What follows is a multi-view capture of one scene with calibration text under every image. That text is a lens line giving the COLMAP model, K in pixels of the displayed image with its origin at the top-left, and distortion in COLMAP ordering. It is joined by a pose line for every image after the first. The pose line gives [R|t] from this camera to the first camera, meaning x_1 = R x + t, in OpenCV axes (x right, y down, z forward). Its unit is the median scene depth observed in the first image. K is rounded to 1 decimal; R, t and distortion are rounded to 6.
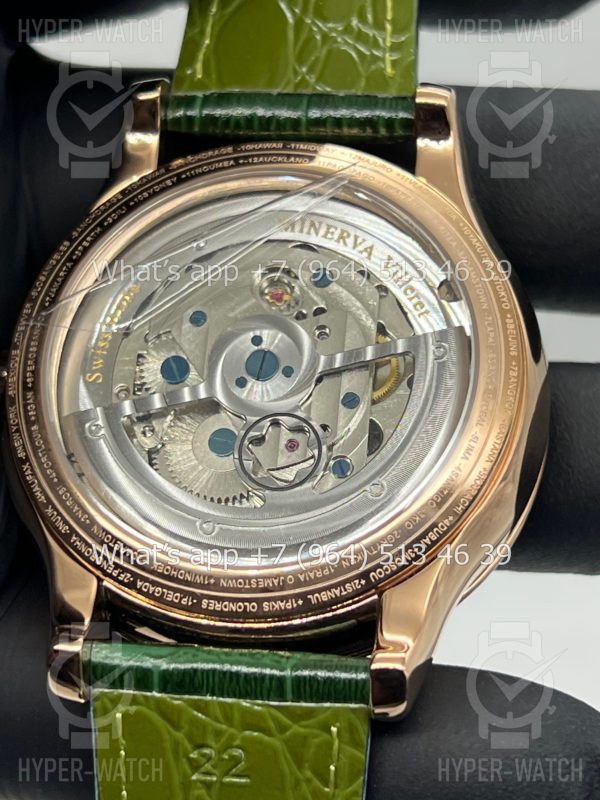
lens RADIAL K [[1839.4, 0, 304.2], [0, 1839.4, 404.4], [0, 0, 1]] dist [0.176577, 0.000000]
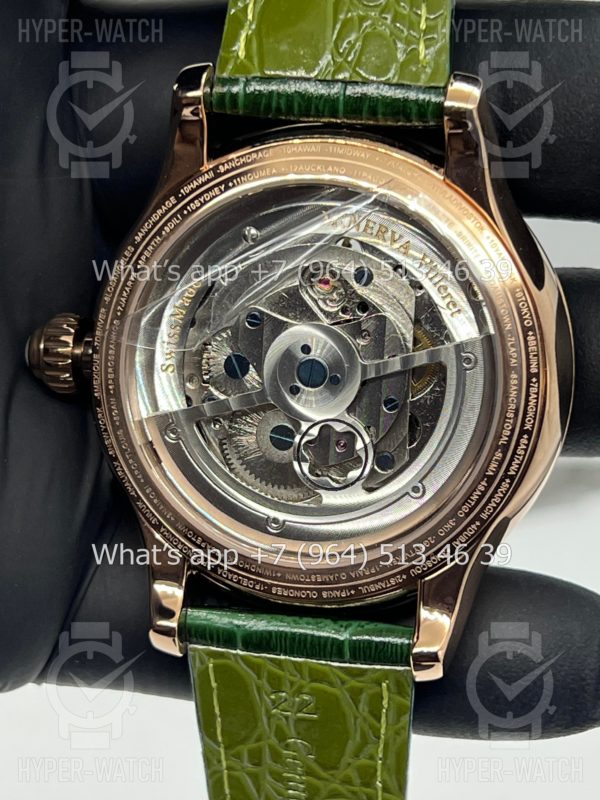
lens RADIAL K [[1839.4, 0, 301.0], [0, 1839.4, 399.1], [0, 0, 1]] dist [0.176577, 0.000000]
pose [[0.996325, -0.027525, -0.081111, 0.064855], [0.062162, 0.883845, 0.463631, -0.560031], [0.058928, -0.466969, 0.882308, -0.006706]]
